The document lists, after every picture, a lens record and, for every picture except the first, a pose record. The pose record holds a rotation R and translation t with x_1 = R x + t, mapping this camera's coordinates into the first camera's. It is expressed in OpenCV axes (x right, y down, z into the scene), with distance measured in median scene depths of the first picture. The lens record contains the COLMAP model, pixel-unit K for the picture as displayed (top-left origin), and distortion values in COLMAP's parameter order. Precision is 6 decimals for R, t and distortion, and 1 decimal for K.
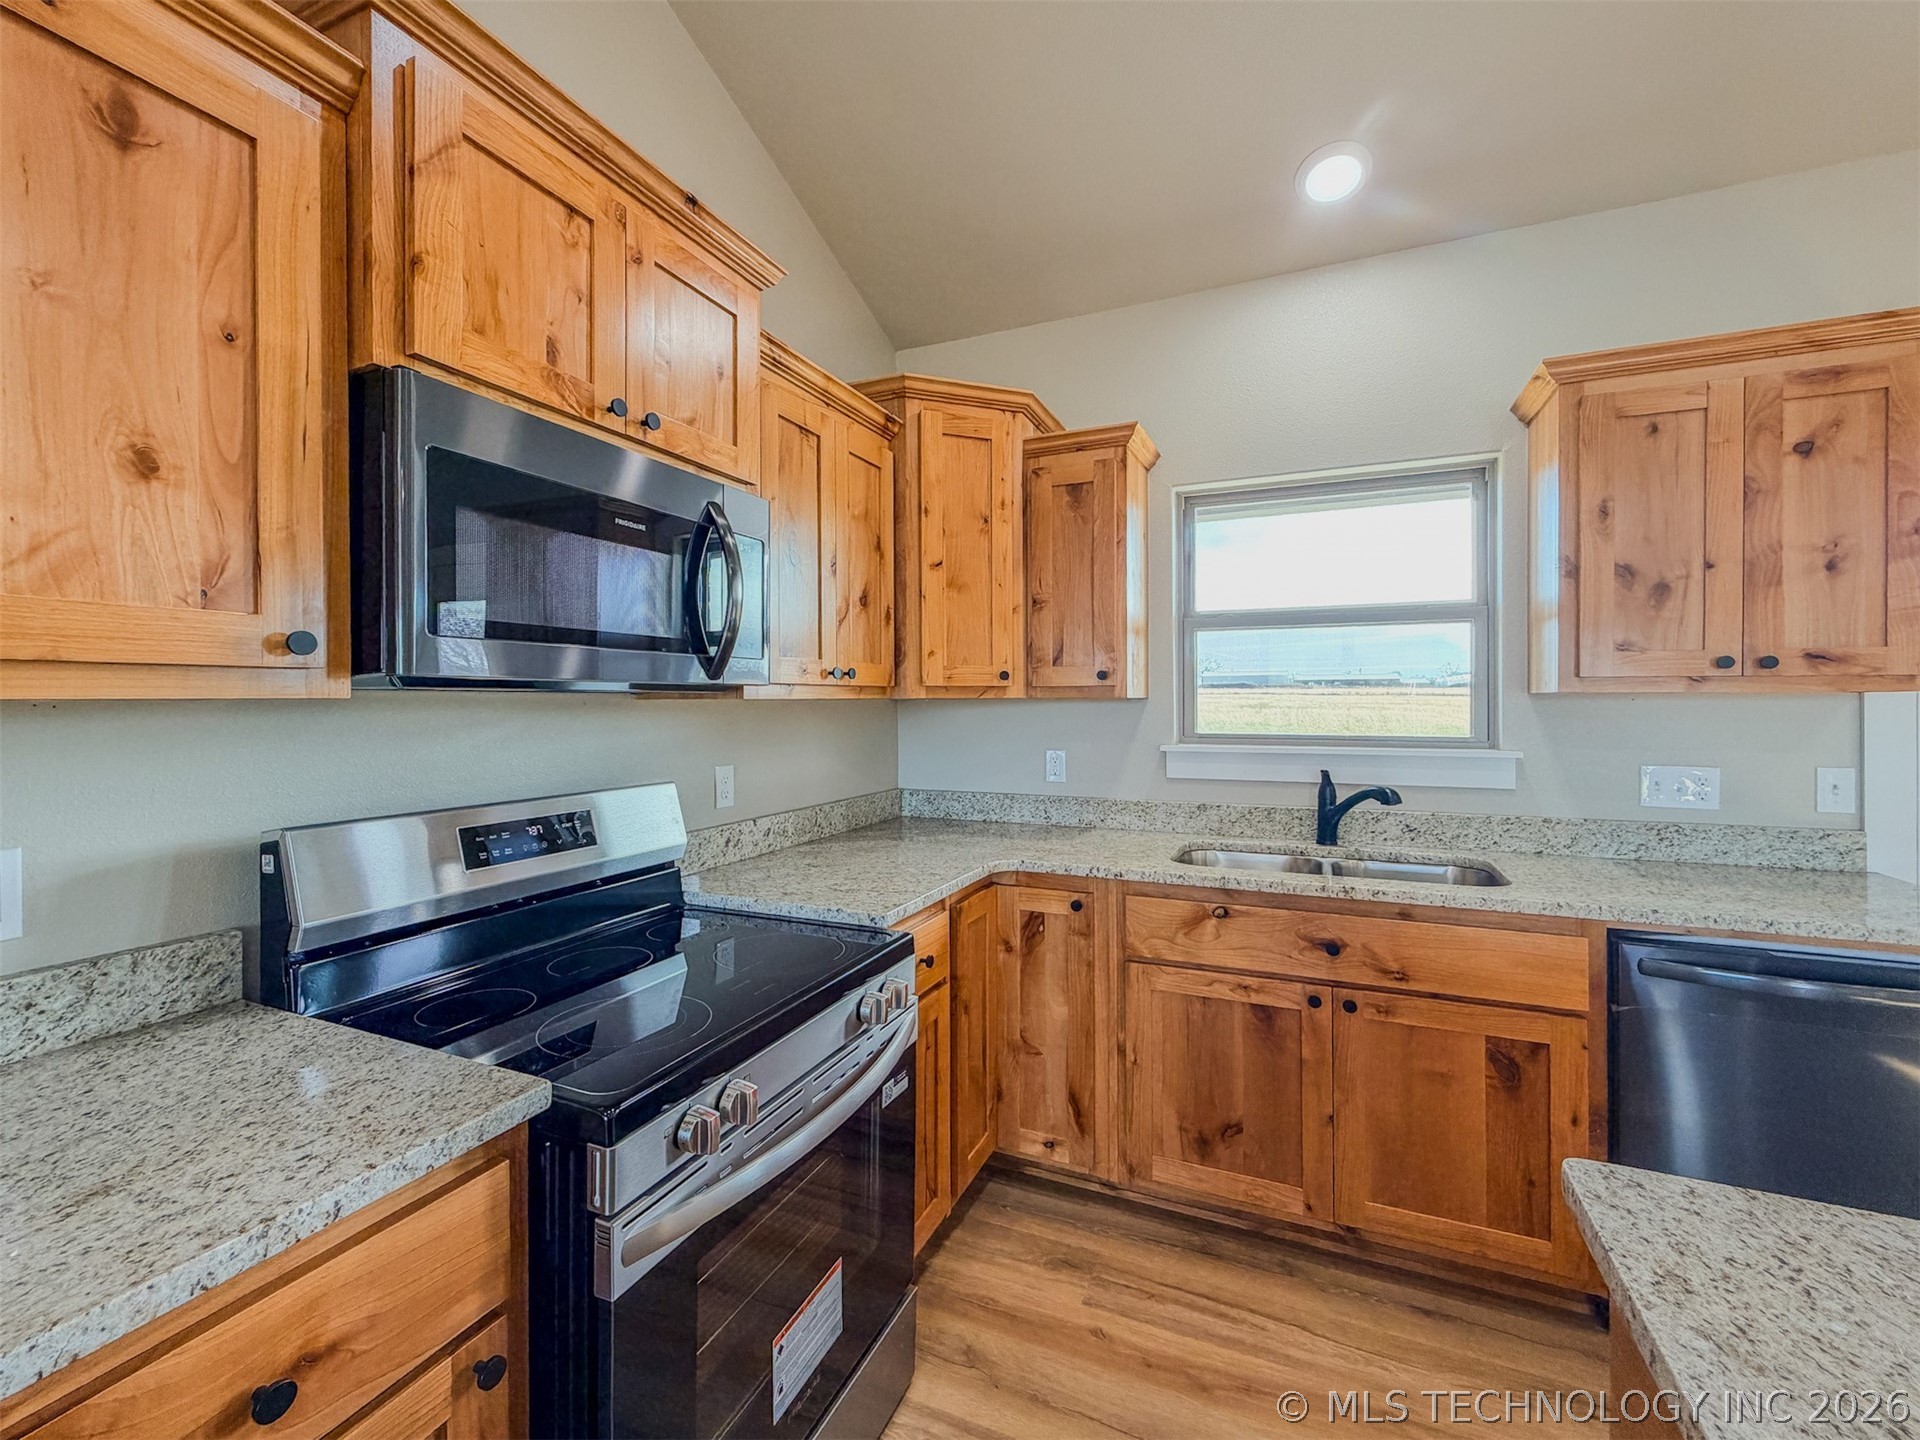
lens RADIAL K [[791.5, 0, 908.3], [0, 791.5, 690.7], [0, 0, 1]] dist [-0.001438, -0.000990]
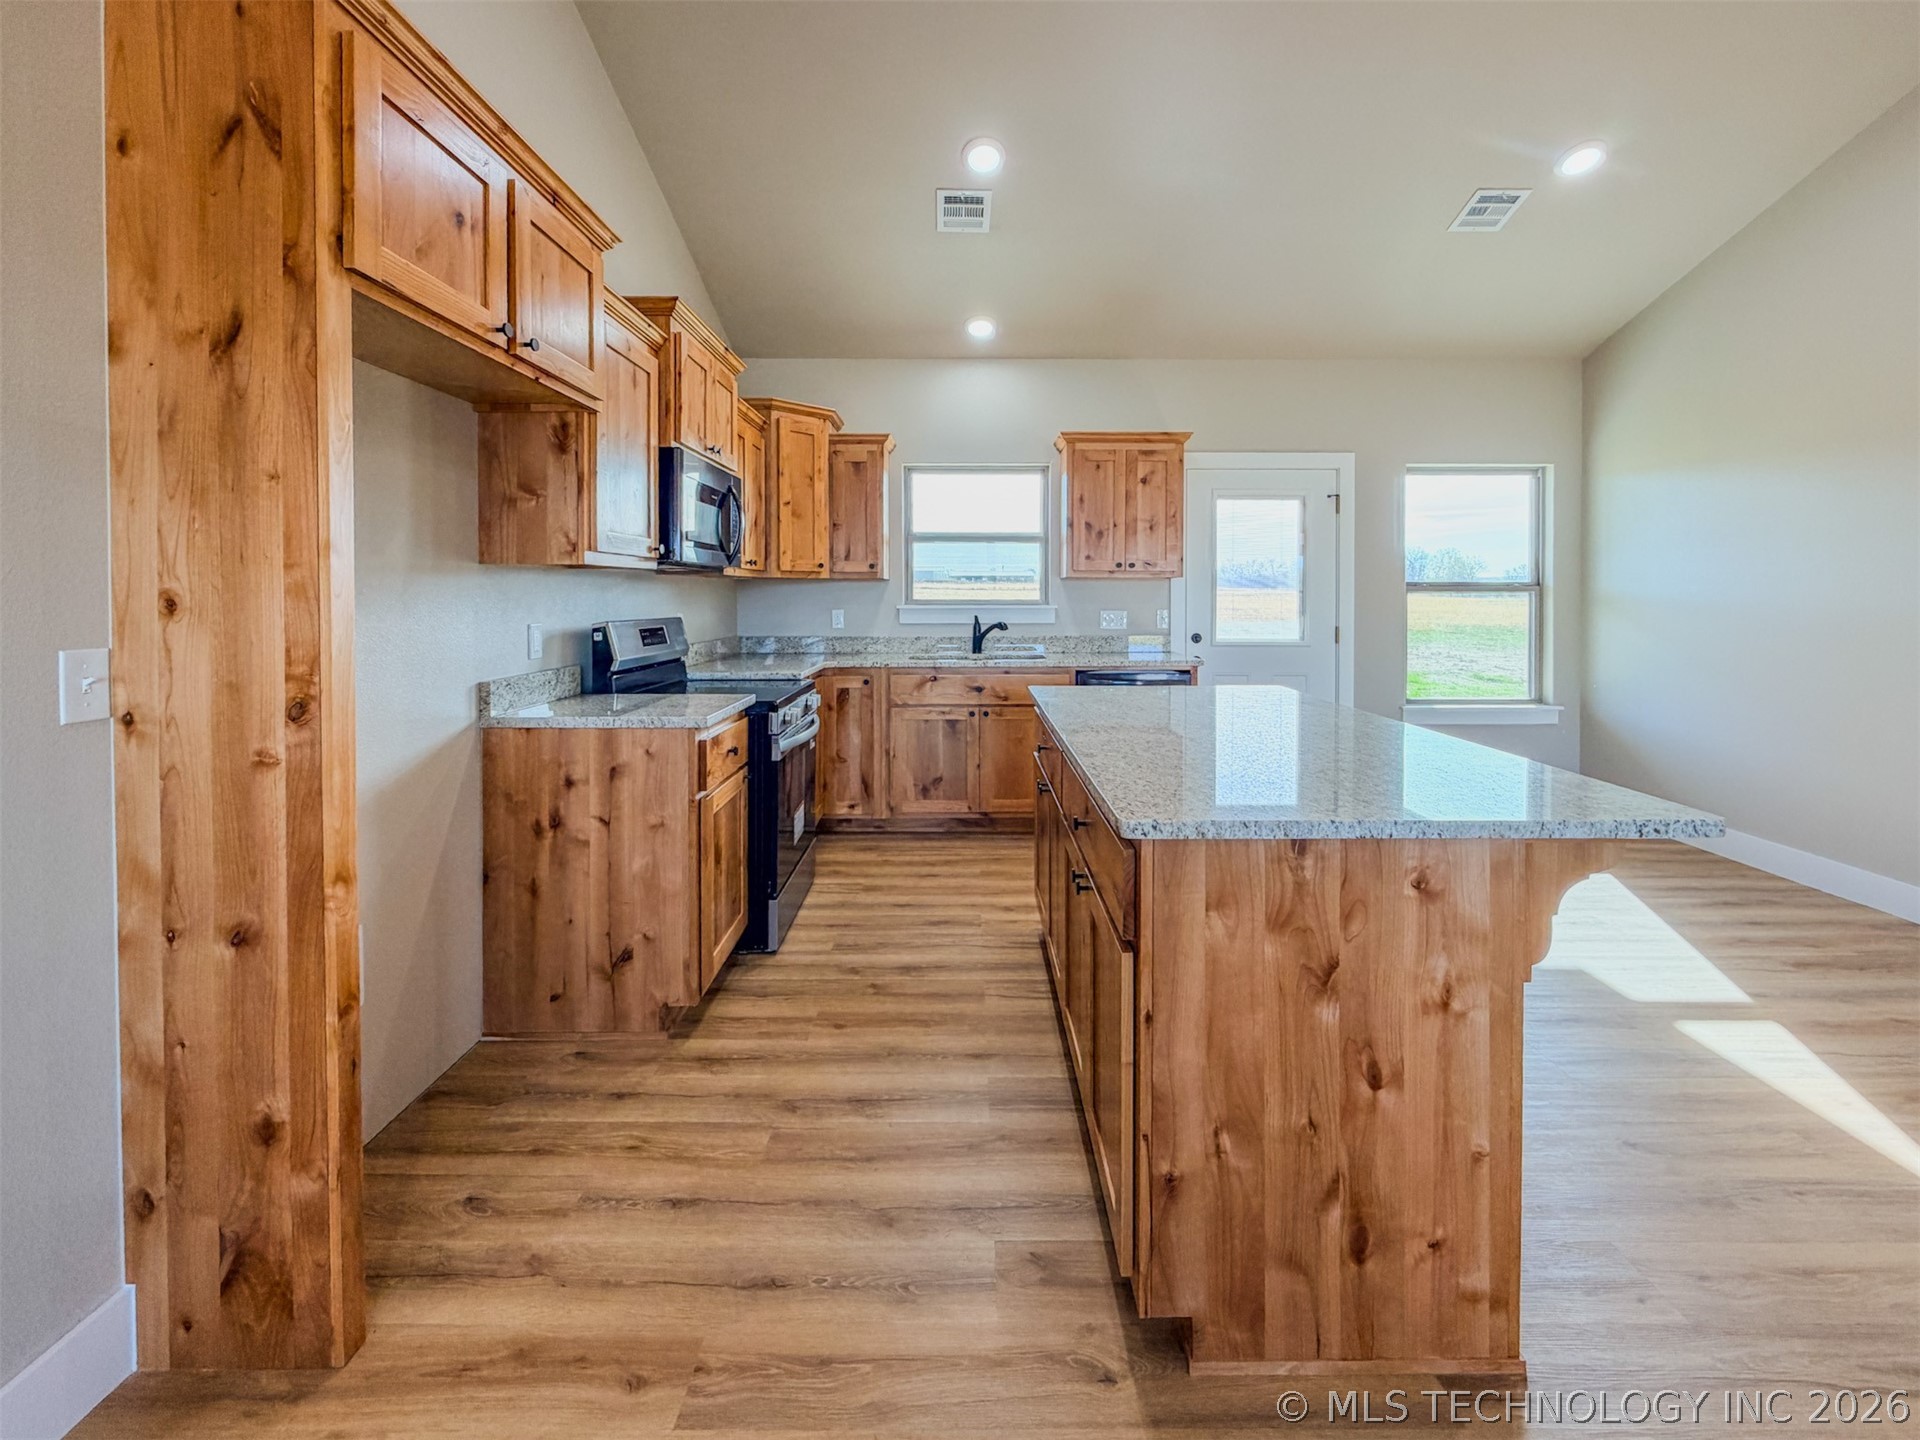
lens RADIAL K [[859.1, 0, 943.5], [0, 859.1, 583.9], [0, 0, 1]] dist [0.008963, -0.001230]
pose [[0.902859, 0.004364, 0.429916, -0.535981], [-0.003054, 0.999988, -0.003738, 0.033053], [-0.429927, 0.002062, 0.902861, -1.024422]]
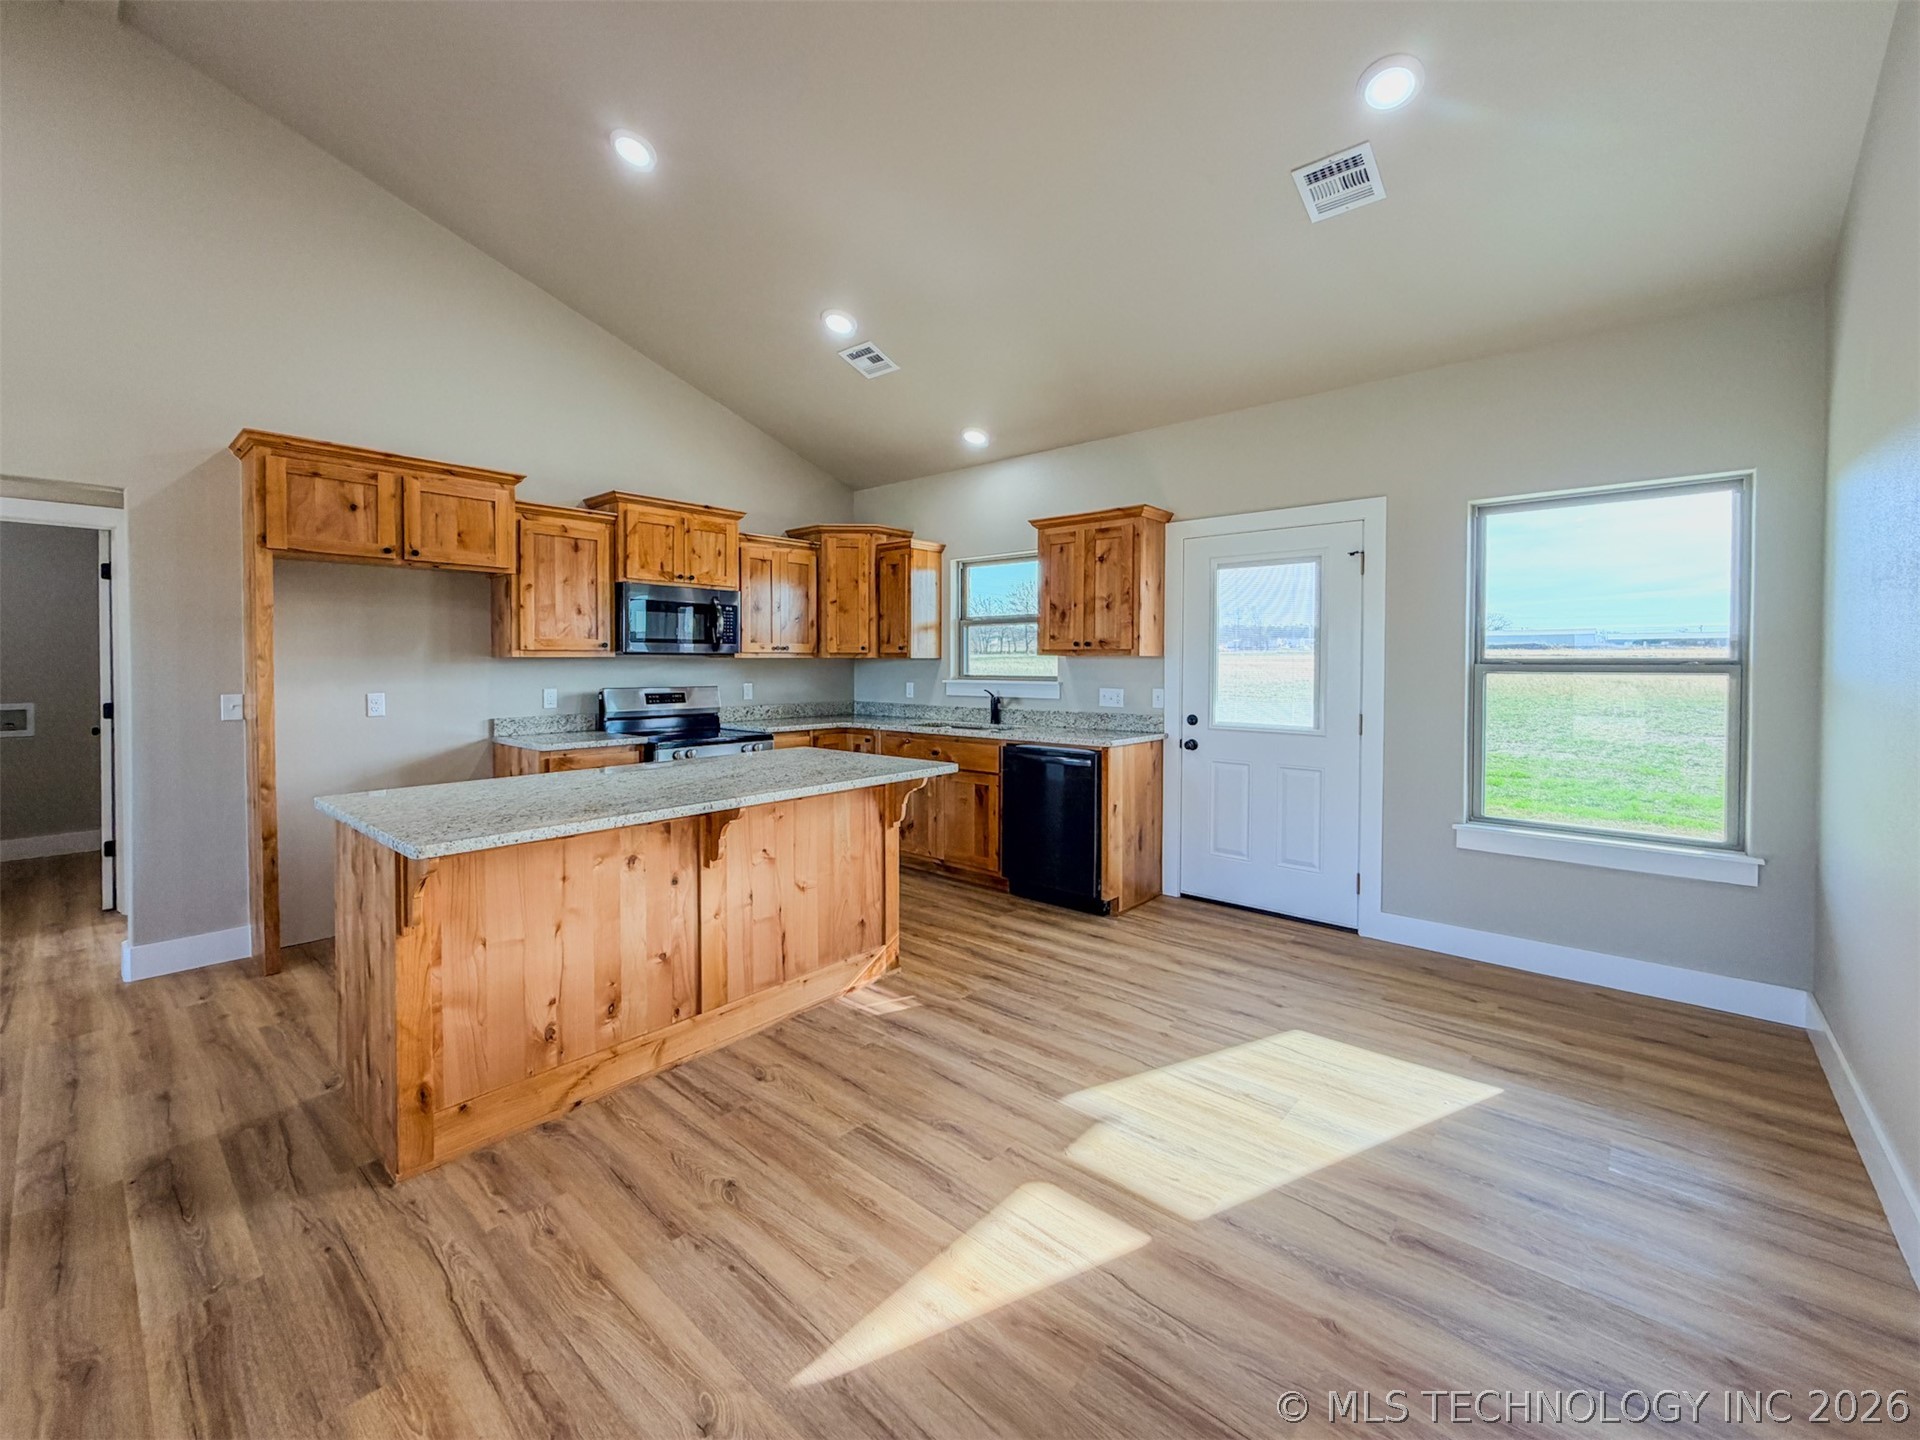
lens RADIAL K [[792.9, 0, 916.7], [0, 792.9, 658.7], [0, 0, 1]] dist [-0.000067, 0.000468]
pose [[0.955851, -0.001998, -0.293846, 1.089658], [0.003769, 0.999978, 0.005462, -0.000619], [0.293829, -0.006329, 0.955837, -1.354014]]
